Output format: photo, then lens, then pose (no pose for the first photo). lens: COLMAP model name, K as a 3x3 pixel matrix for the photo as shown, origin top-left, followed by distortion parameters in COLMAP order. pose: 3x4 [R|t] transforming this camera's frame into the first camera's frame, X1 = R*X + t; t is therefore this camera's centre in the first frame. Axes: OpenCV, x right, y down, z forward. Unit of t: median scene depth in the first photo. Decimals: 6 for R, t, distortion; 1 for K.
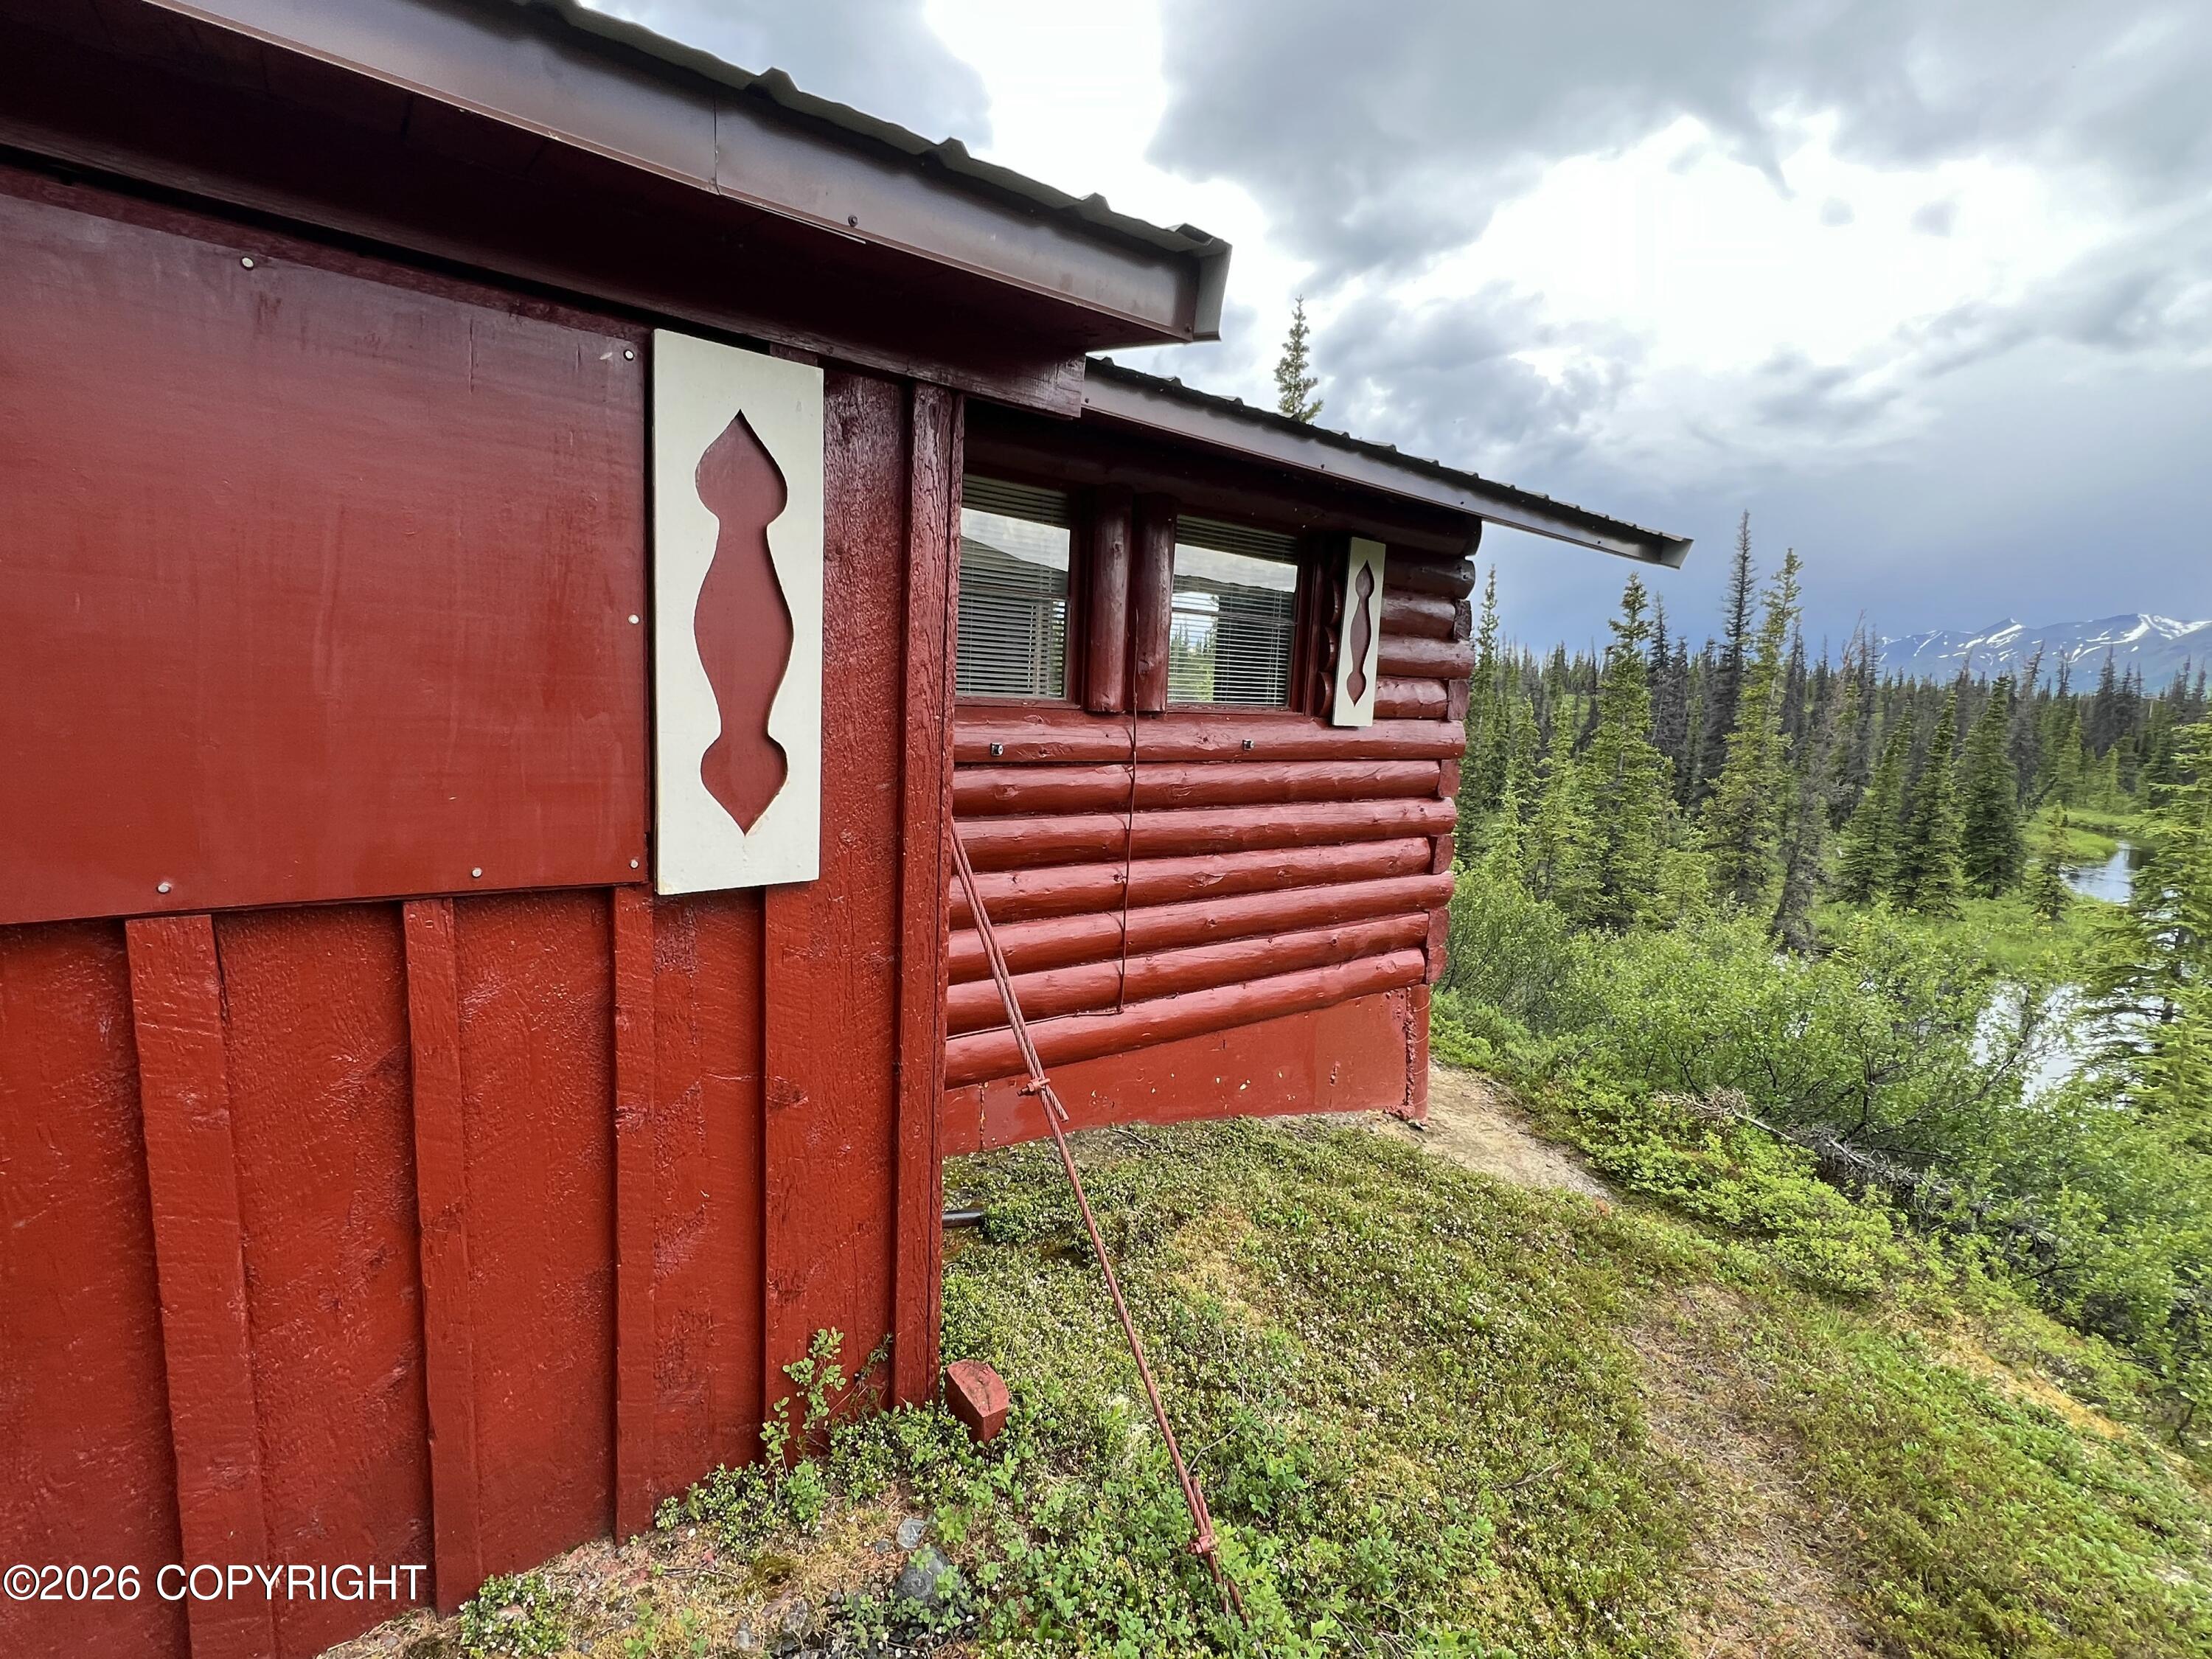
lens RADIAL K [[984.6, 0, 1106.0], [0, 984.6, 829.5], [0, 0, 1]] dist [0.001007, 0.000059]
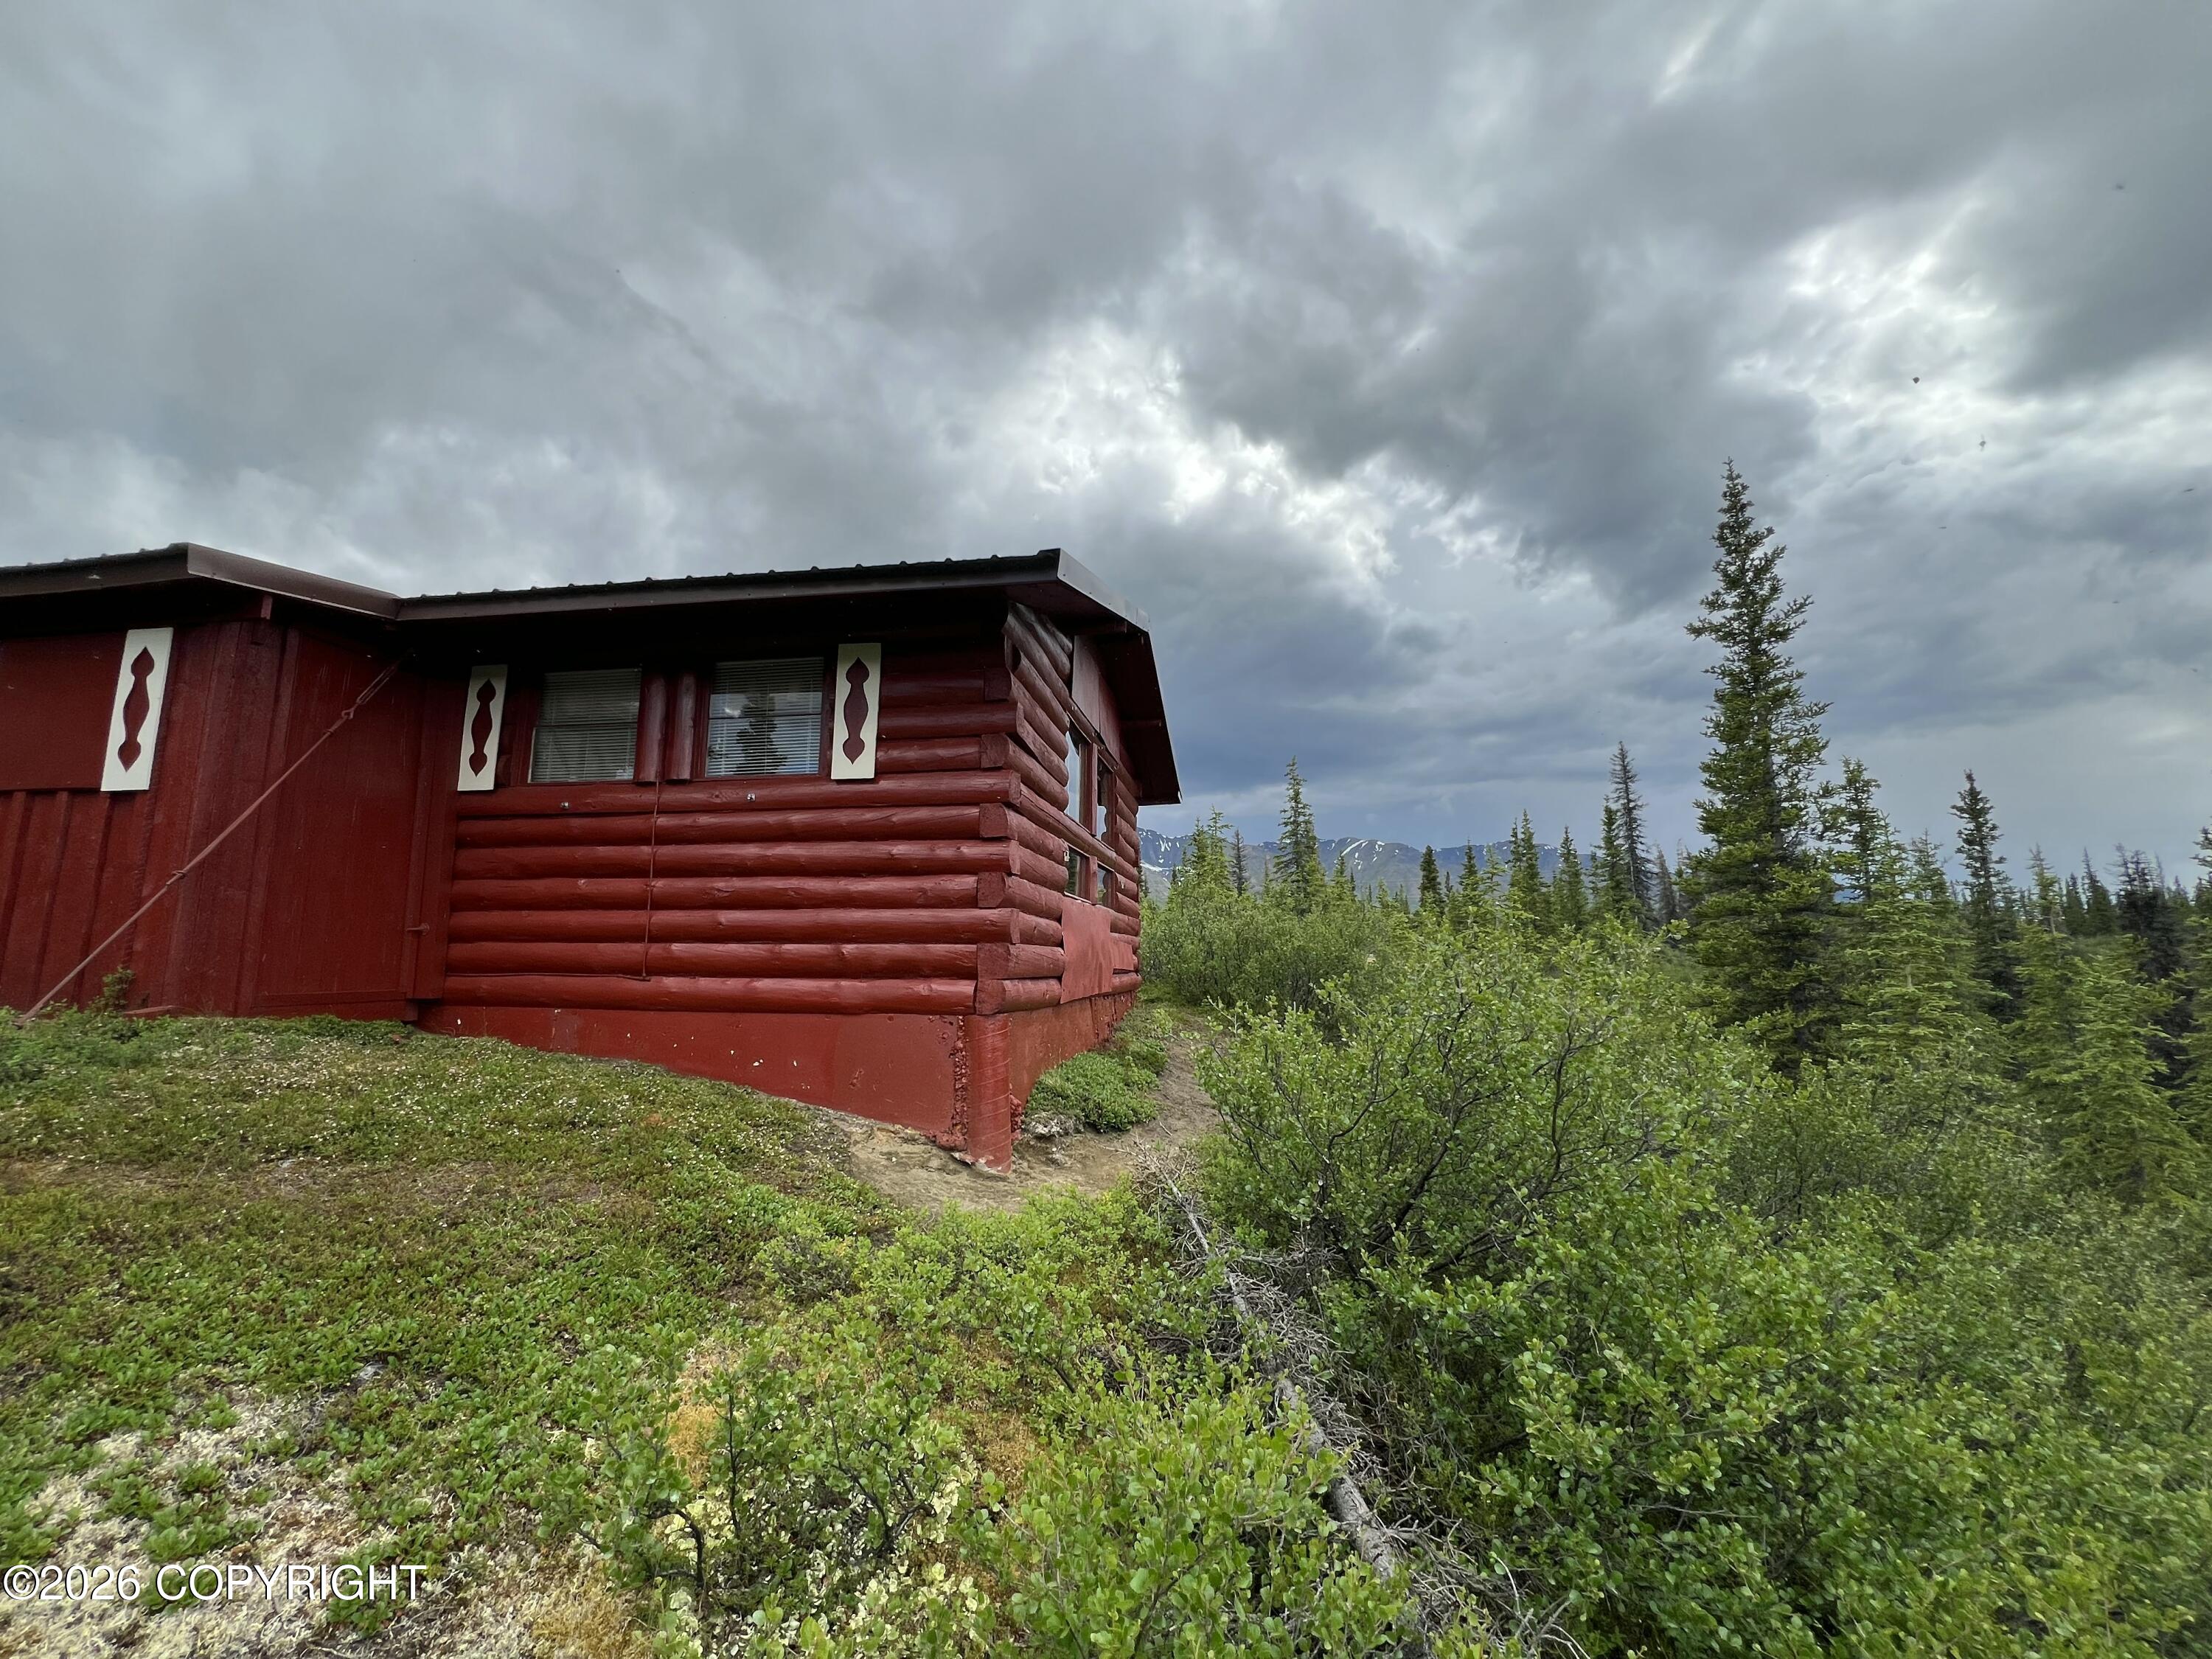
lens RADIAL K [[883.0, 0, 1097.8], [0, 883.0, 830.0], [0, 0, 1]] dist [-0.003182, 0.000923]
pose [[0.694519, -0.153889, -0.702824, 1.258324], [-0.069934, 0.957793, -0.278823, 0.252301], [0.716068, 0.242799, 0.654443, 0.490121]]
